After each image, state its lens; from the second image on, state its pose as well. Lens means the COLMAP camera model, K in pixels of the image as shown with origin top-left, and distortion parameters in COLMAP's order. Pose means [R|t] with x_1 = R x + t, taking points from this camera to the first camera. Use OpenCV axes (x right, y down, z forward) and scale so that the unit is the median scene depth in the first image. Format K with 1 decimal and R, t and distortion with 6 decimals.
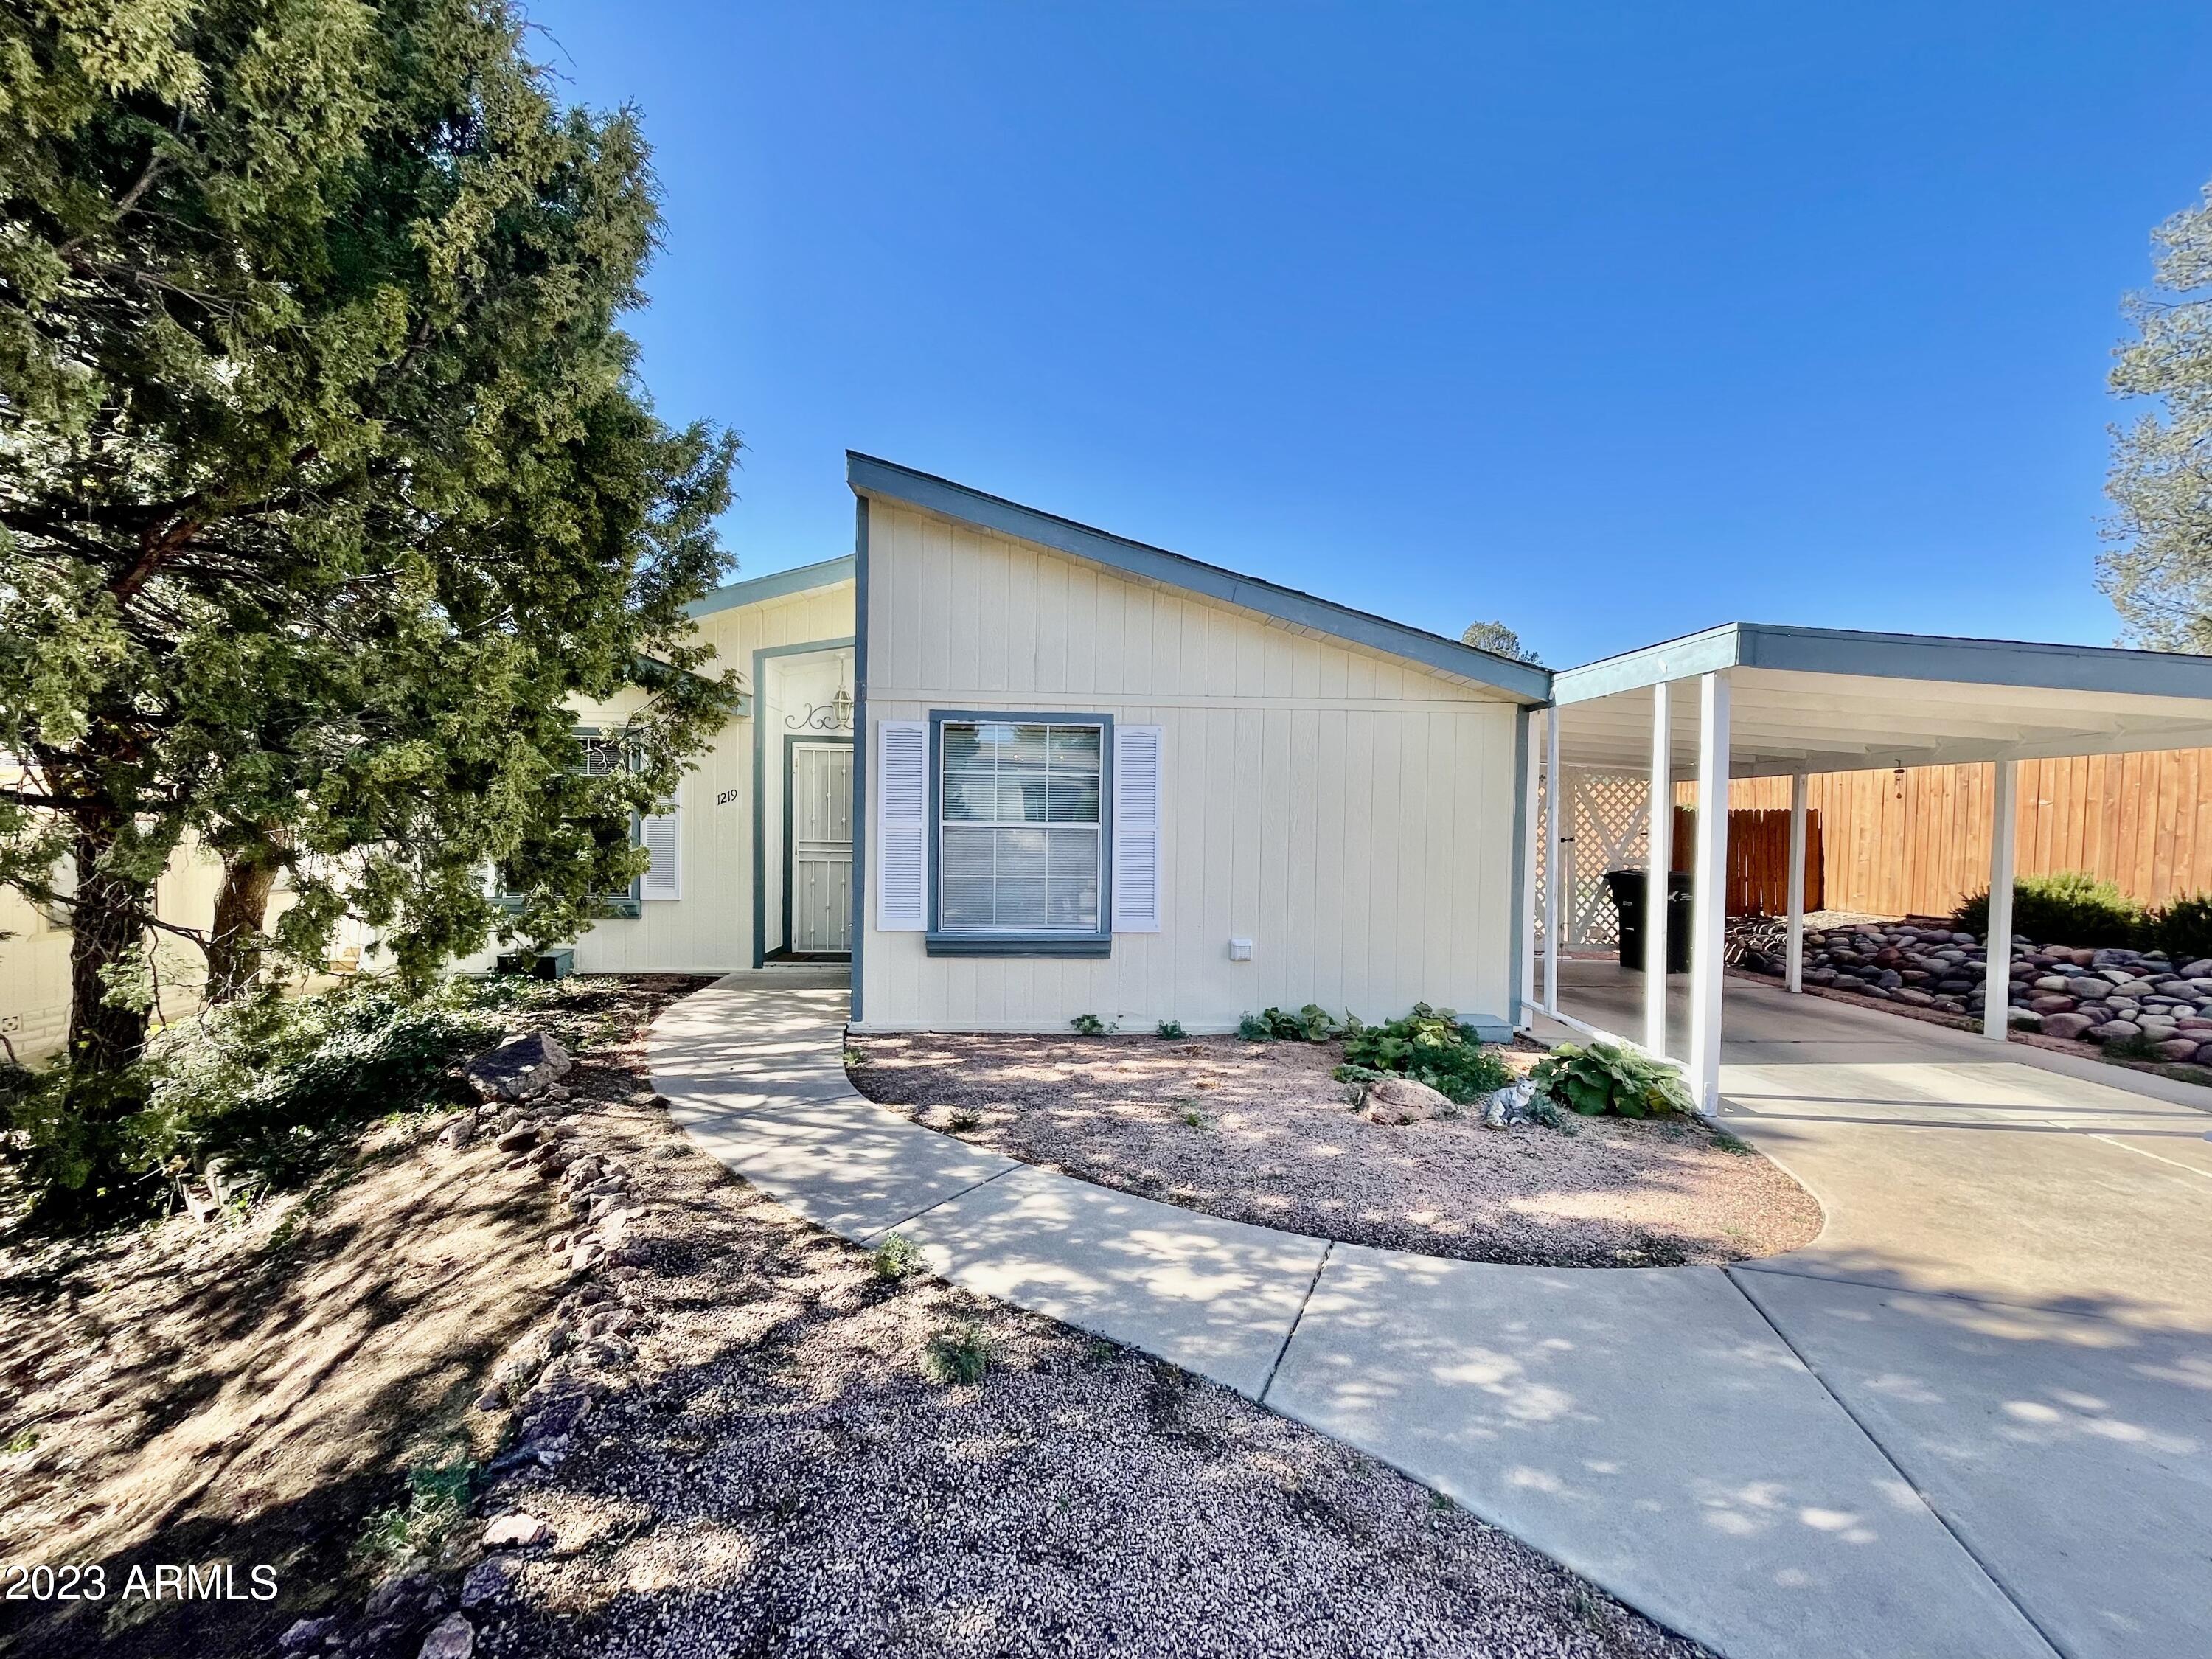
lens RADIAL K [[874.7, 0, 1097.0], [0, 874.7, 835.0], [0, 0, 1]] dist [0.000821, 0.000079]
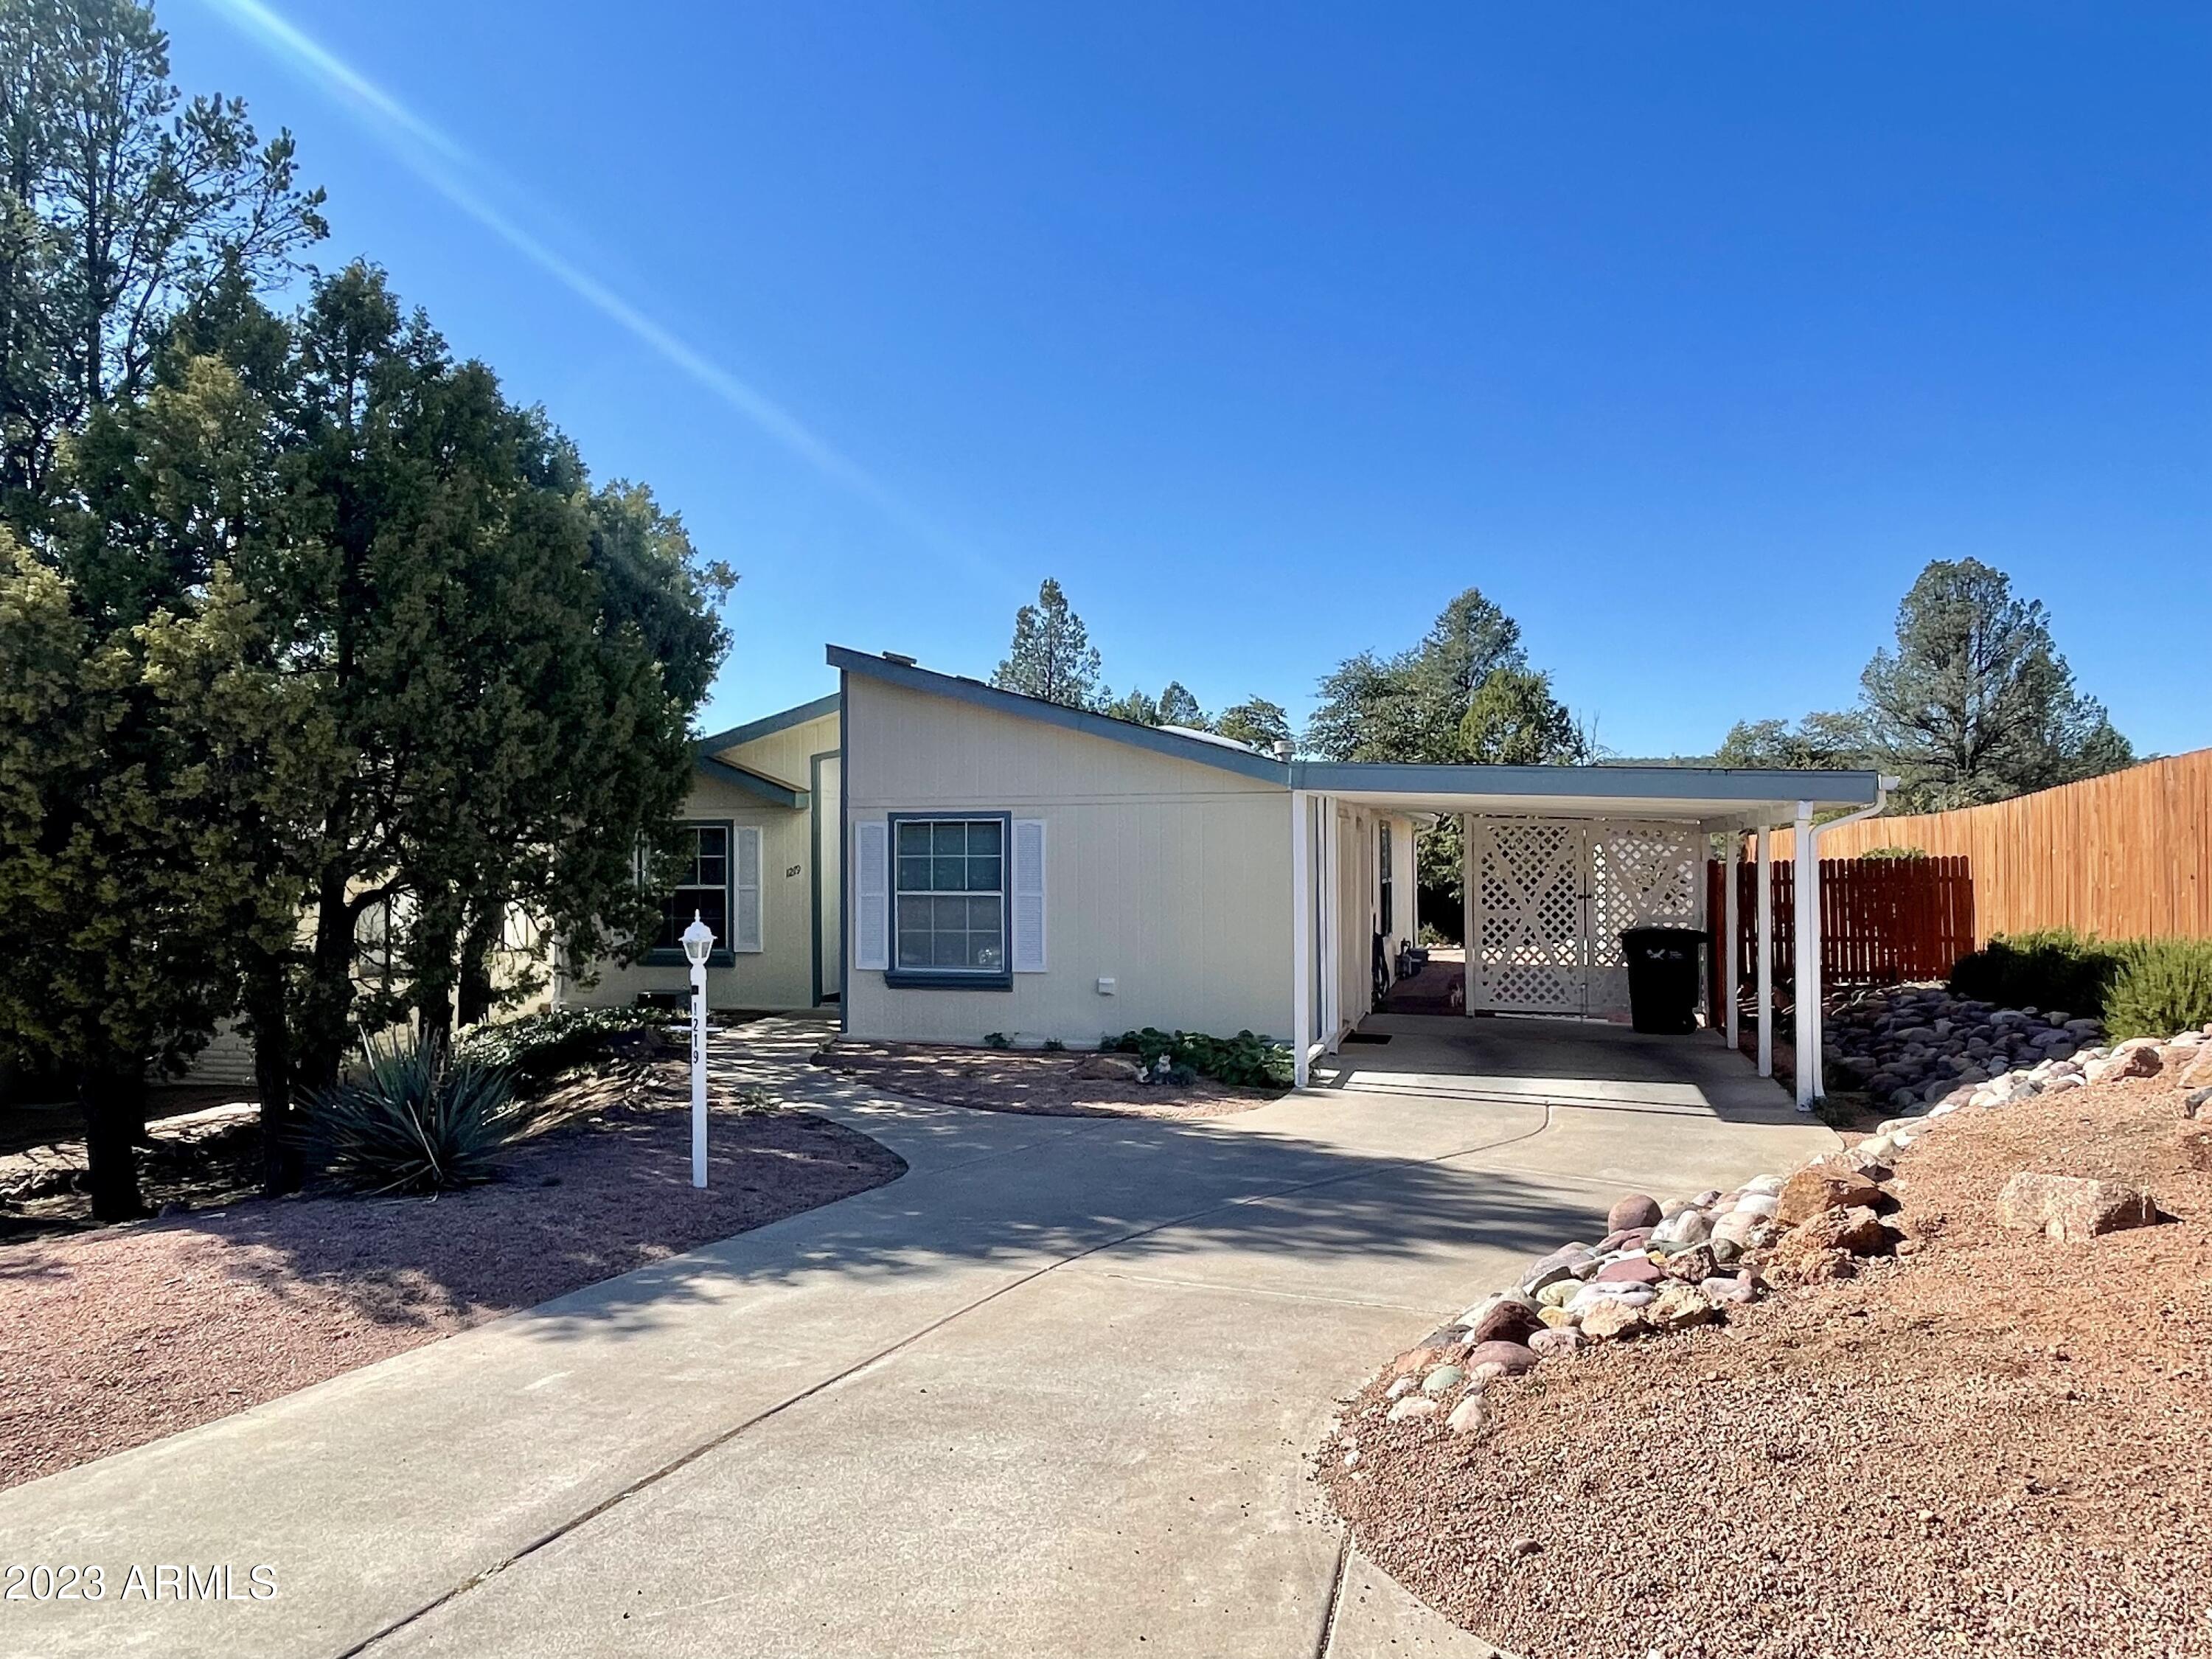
lens RADIAL K [[1404.5, 0, 1106.0], [0, 1404.5, 829.5], [0, 0, 1]] dist [0.017670, -0.000550]
pose [[0.948461, -0.025837, -0.315840, 0.850771], [0.013184, 0.999025, -0.042132, -0.015420], [0.316621, 0.035797, 0.947877, -1.029220]]
